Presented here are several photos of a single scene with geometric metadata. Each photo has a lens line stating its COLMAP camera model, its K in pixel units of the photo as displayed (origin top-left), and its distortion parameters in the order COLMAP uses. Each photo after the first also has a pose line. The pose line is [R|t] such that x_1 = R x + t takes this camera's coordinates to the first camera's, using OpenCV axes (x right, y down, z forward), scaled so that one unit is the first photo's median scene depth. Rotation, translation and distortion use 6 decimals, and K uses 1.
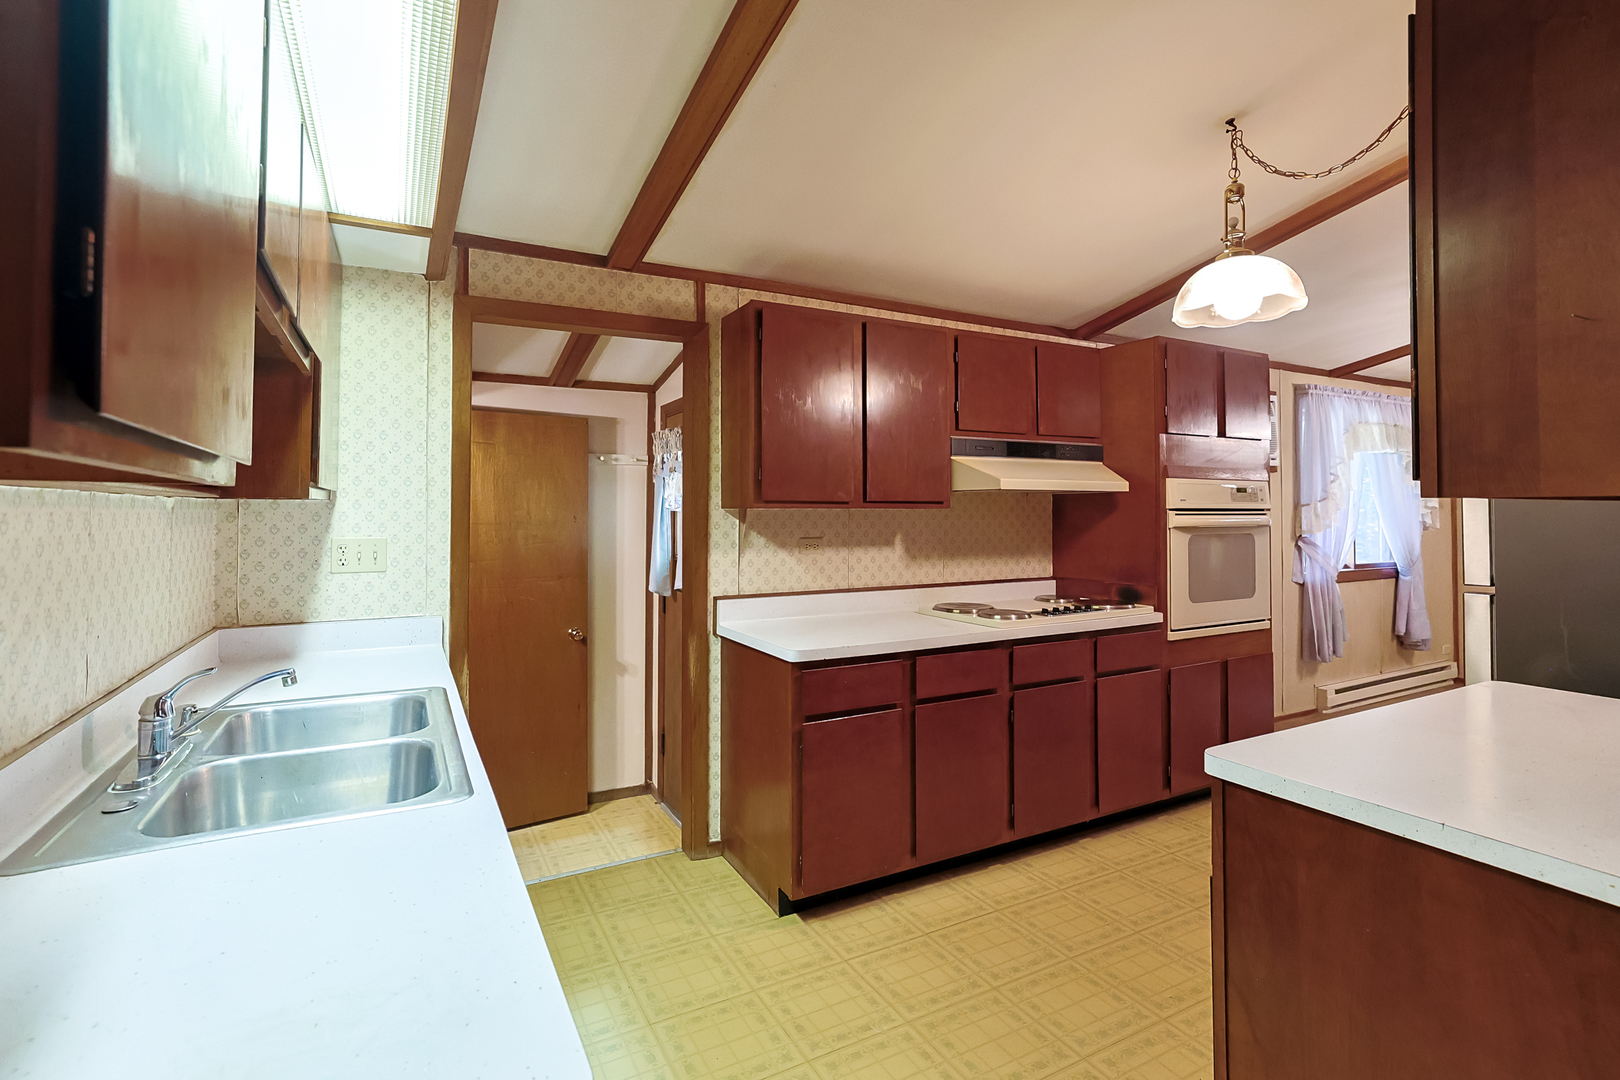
lens RADIAL K [[736.6, 0, 804.0], [0, 736.6, 532.4], [0, 0, 1]] dist [-0.021926, 0.018505]
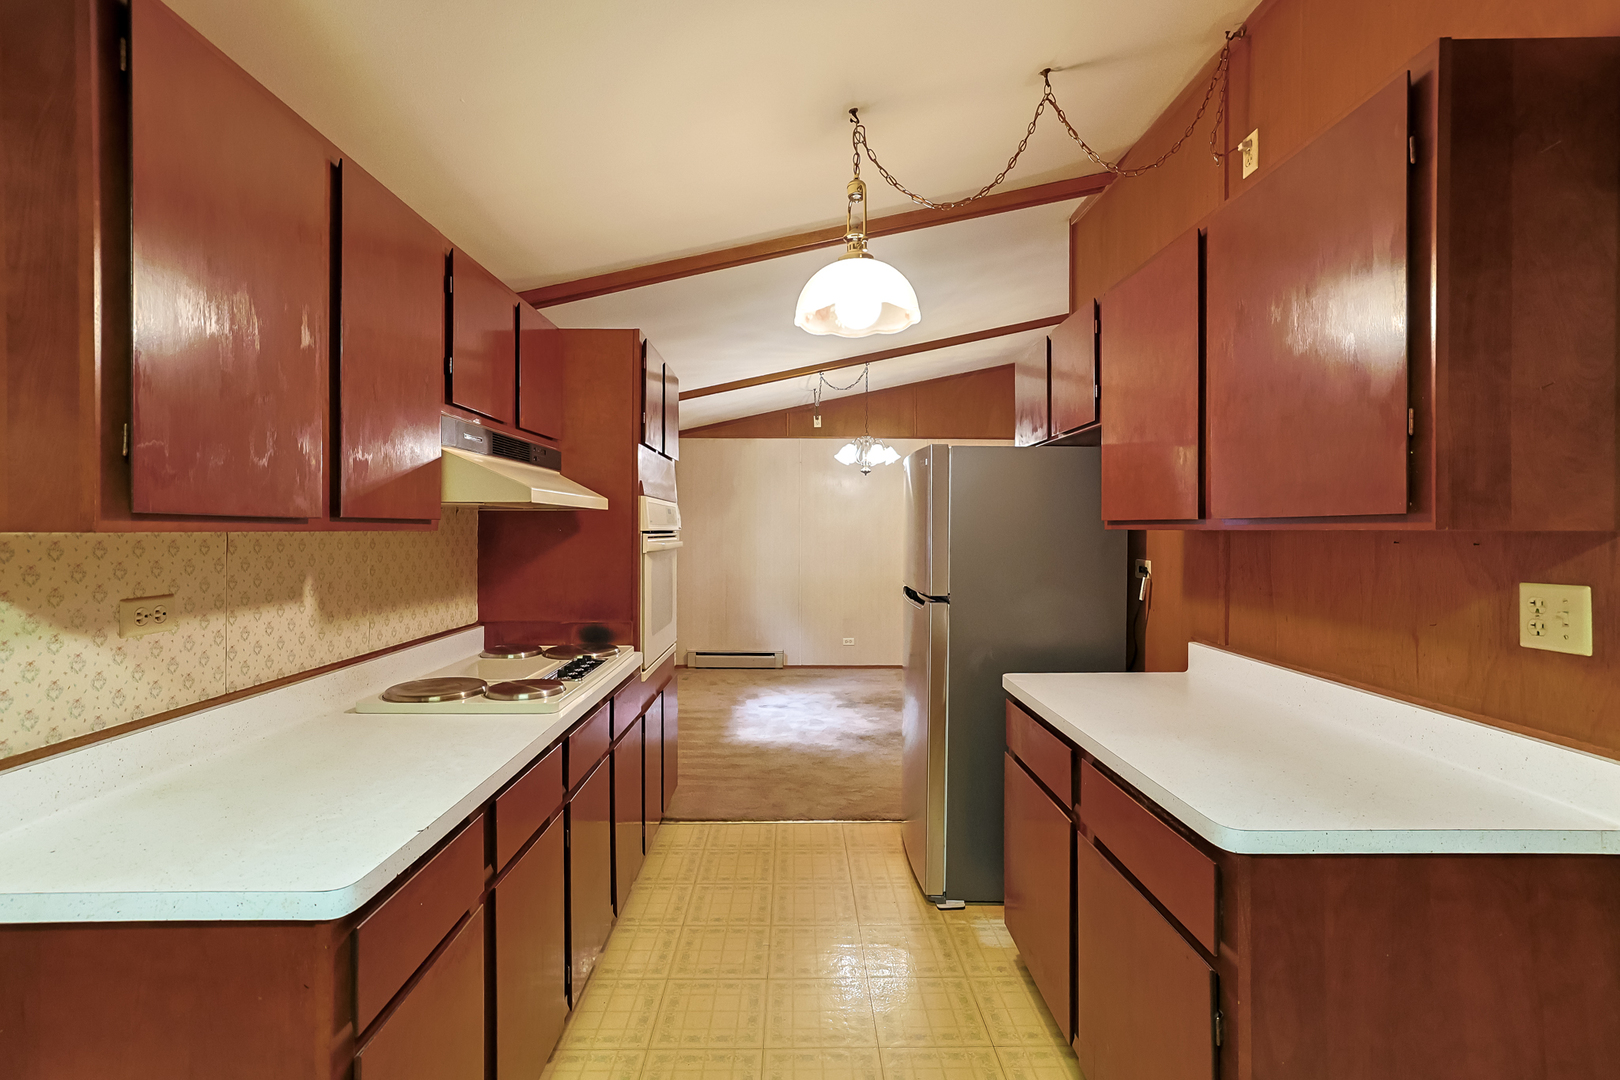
lens RADIAL K [[728.4, 0, 772.0], [0, 728.4, 544.4], [0, 0, 1]] dist [0.000378, -0.000039]
pose [[0.488885, -0.016807, 0.872186, -0.183997], [0.022886, 0.999717, 0.006436, -0.018310], [-0.872048, 0.016814, 0.489132, 0.441014]]
